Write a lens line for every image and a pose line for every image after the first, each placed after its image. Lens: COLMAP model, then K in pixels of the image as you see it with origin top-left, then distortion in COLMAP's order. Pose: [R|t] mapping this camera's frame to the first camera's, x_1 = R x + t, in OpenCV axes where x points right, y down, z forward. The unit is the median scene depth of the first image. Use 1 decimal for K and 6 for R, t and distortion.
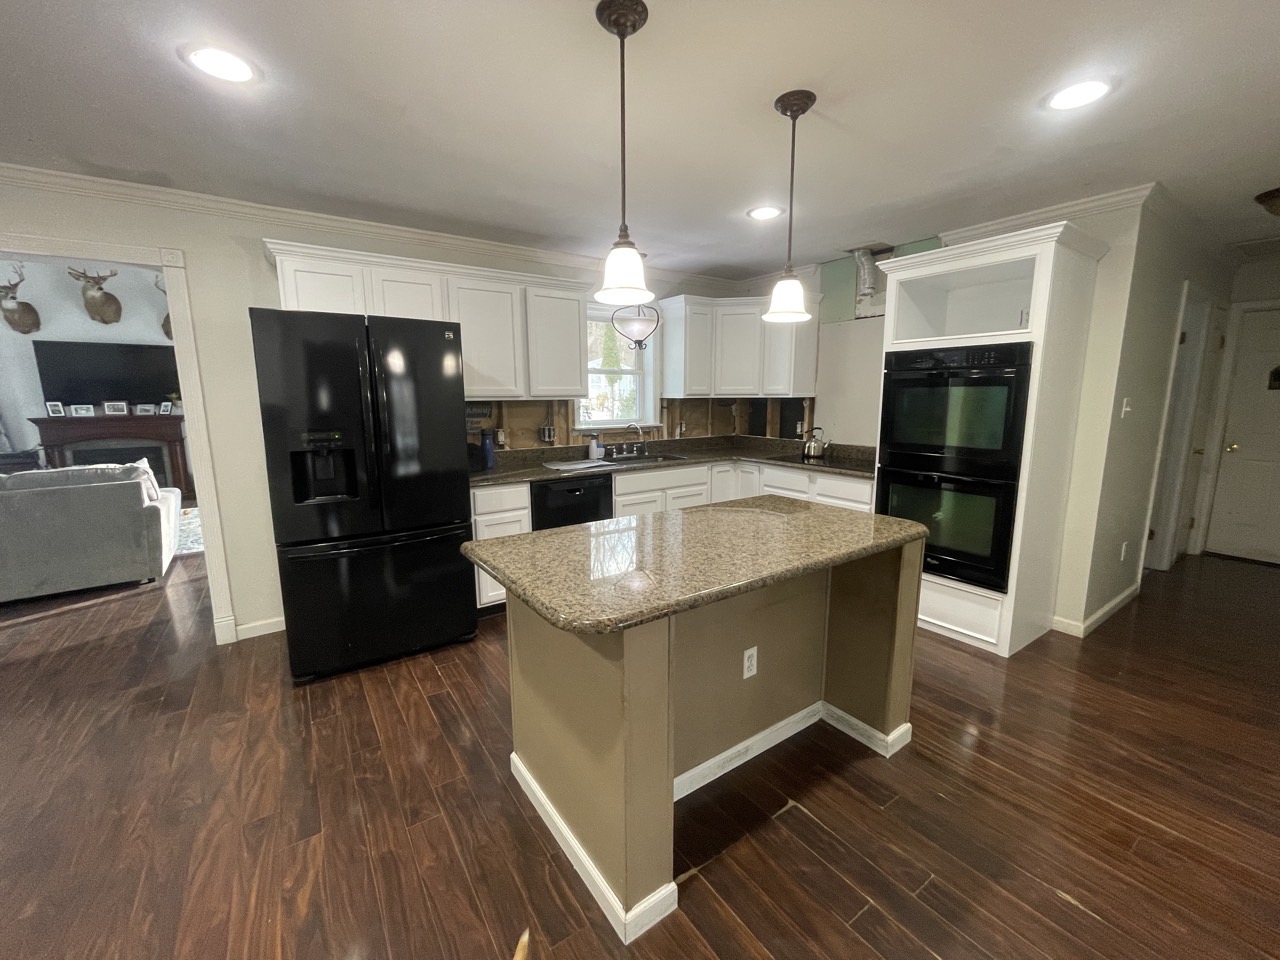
lens RADIAL K [[516.7, 0, 638.7], [0, 516.7, 480.4], [0, 0, 1]] dist [-0.000795, -0.000059]
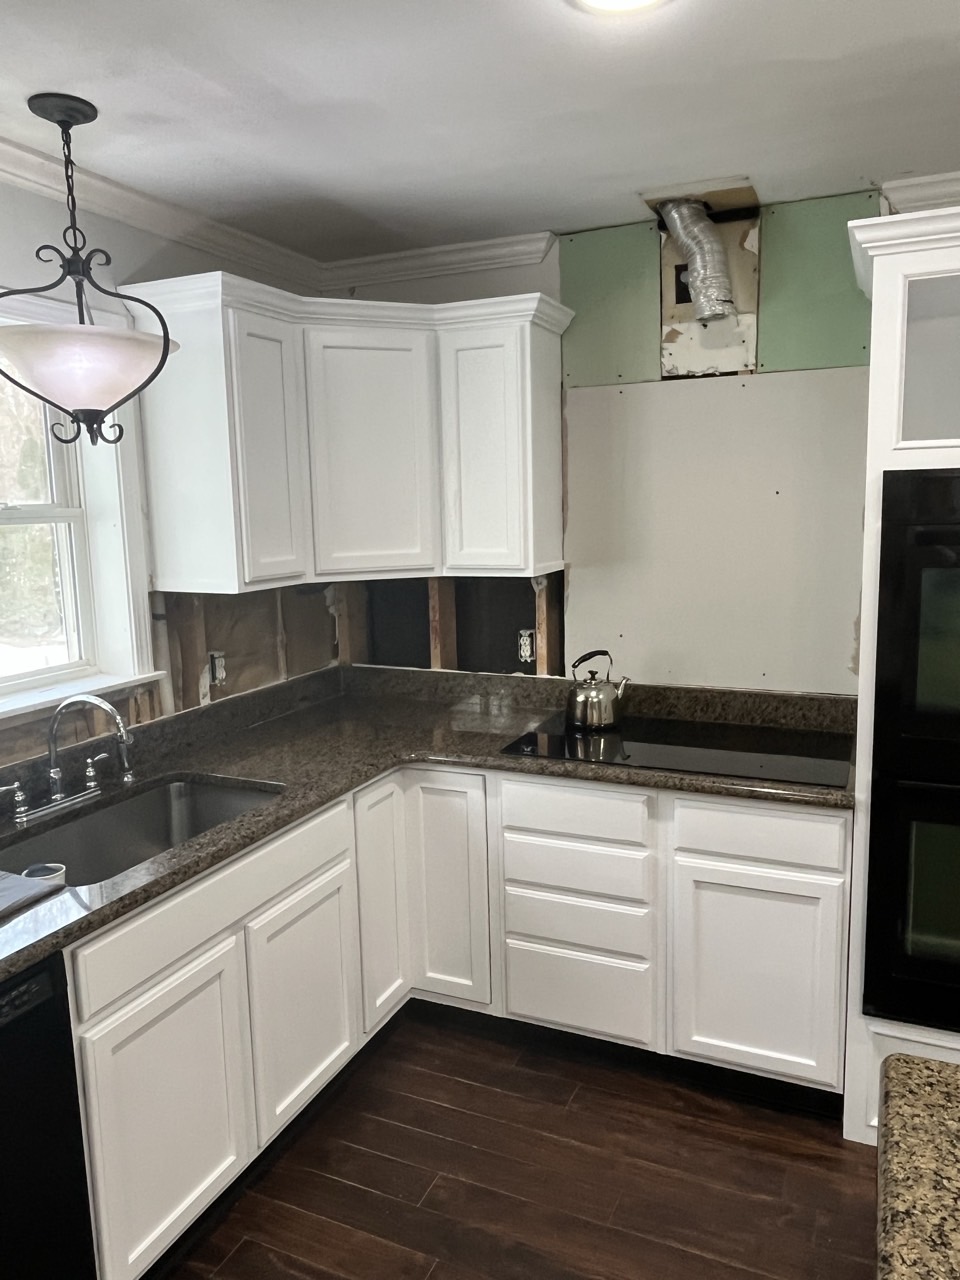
lens RADIAL K [[908.1, 0, 483.8], [0, 908.1, 635.9], [0, 0, 1]] dist [0.009337, 0.000439]
pose [[0.857550, -0.088049, 0.506809, -0.072261], [0.101552, 0.994830, 0.001003, -0.118789], [-0.504277, 0.050607, 0.862058, 0.435648]]
